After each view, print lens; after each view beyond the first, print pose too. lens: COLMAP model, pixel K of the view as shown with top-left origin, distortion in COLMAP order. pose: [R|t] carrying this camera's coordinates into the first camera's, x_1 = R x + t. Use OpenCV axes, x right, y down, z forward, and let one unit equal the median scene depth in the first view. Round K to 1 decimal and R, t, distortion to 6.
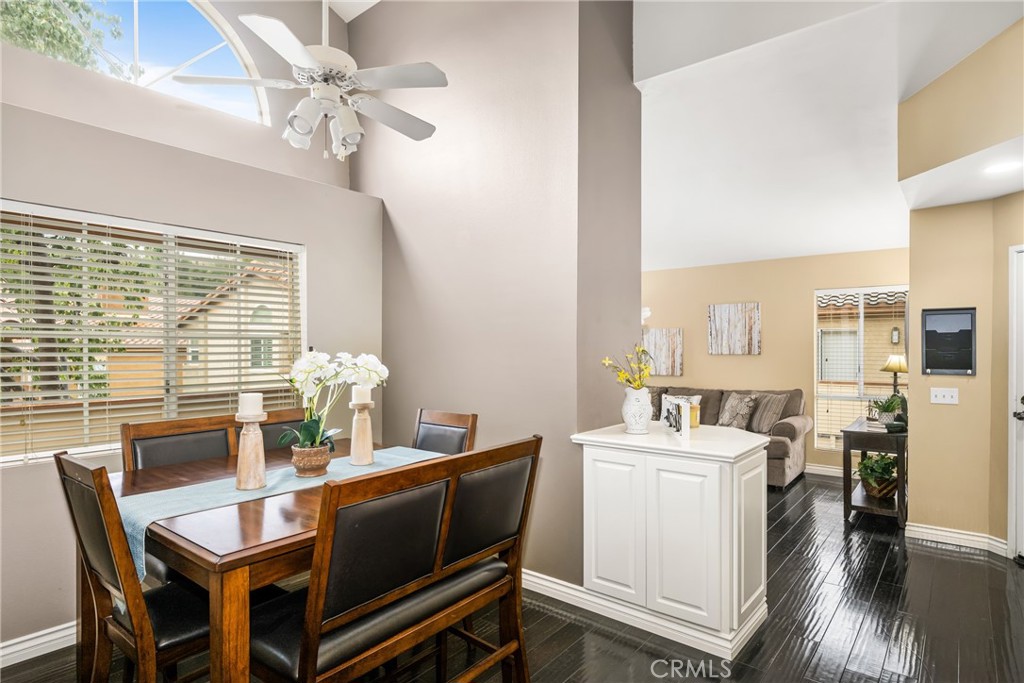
lens RADIAL K [[548.6, 0, 510.8], [0, 548.6, 348.8], [0, 0, 1]] dist [0.001228, 0.000160]
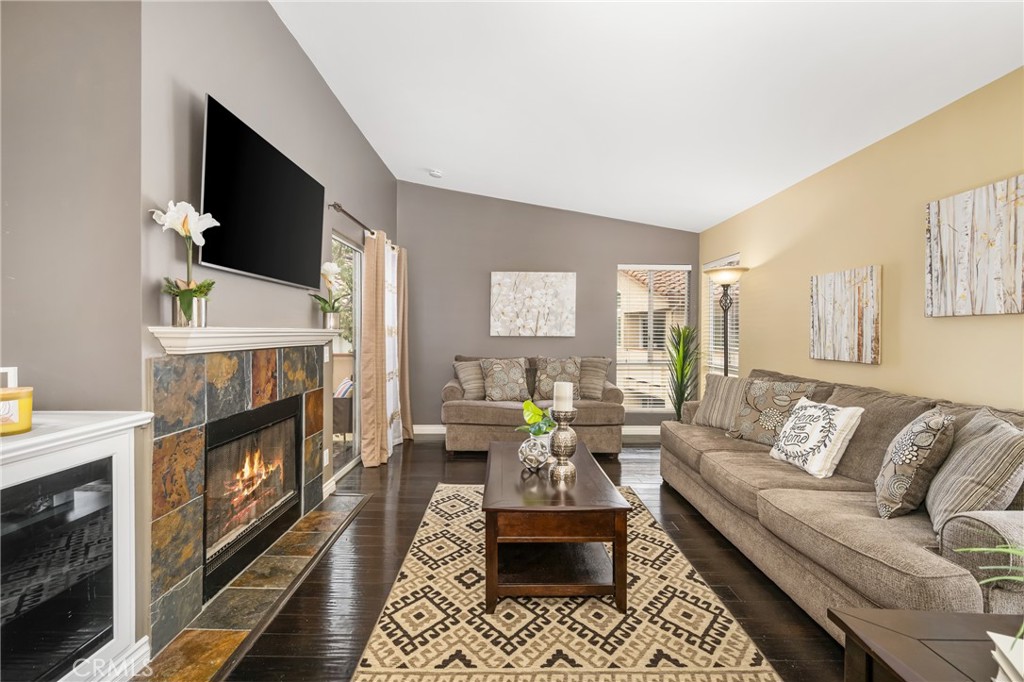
lens RADIAL K [[459.1, 0, 511.4], [0, 459.1, 337.2], [0, 0, 1]] dist [0.000188, -0.000015]
pose [[0.635180, 0.010045, -0.772299, 0.664587], [-0.004452, 0.999946, 0.009345, 0.037046], [0.772352, -0.002497, 0.635190, 0.788533]]
